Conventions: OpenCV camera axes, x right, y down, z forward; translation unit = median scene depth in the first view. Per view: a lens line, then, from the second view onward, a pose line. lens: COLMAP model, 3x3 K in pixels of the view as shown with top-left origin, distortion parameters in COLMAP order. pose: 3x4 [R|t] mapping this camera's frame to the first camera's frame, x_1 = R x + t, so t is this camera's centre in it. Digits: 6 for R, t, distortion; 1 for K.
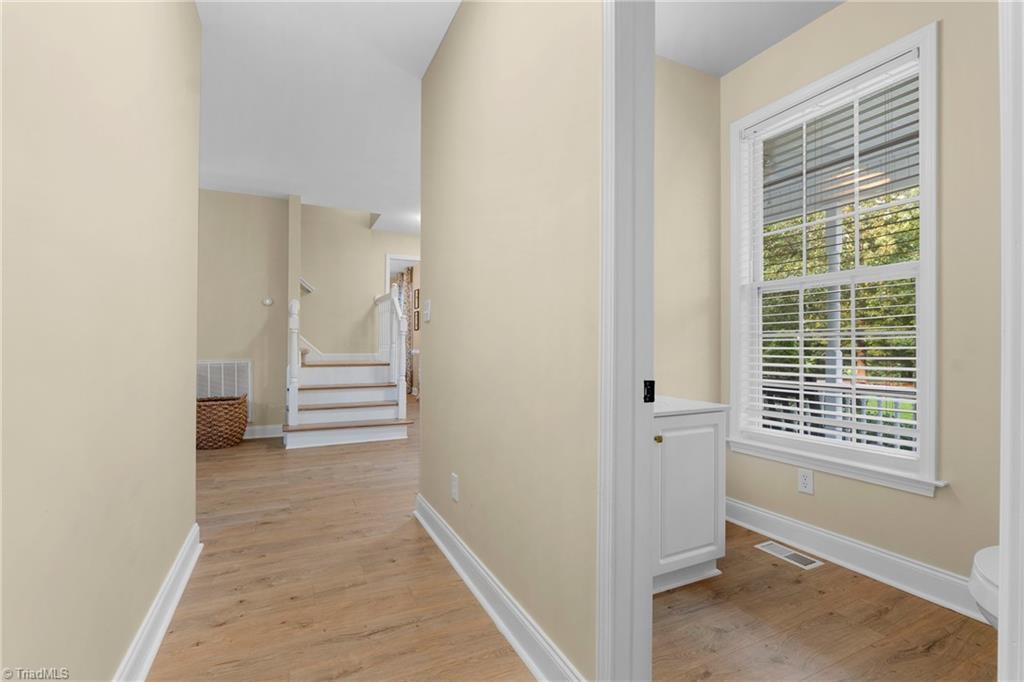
lens RADIAL K [[467.9, 0, 513.5], [0, 467.9, 342.6], [0, 0, 1]] dist [-0.001575, -0.001897]
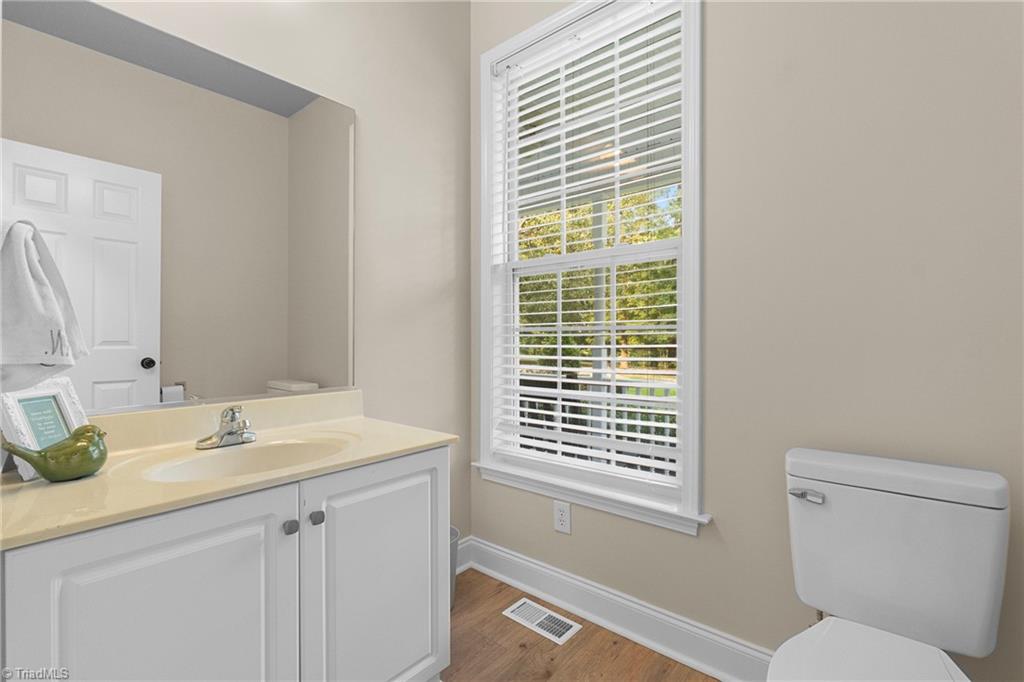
lens RADIAL K [[467.9, 0, 512.0], [0, 467.9, 340.8], [0, 0, 1]] dist [-0.001575, -0.001897]
pose [[0.918979, -0.007754, 0.394230, 0.234110], [0.002971, 0.999914, 0.012742, -0.007726], [-0.394295, -0.010538, 0.918924, 0.308149]]
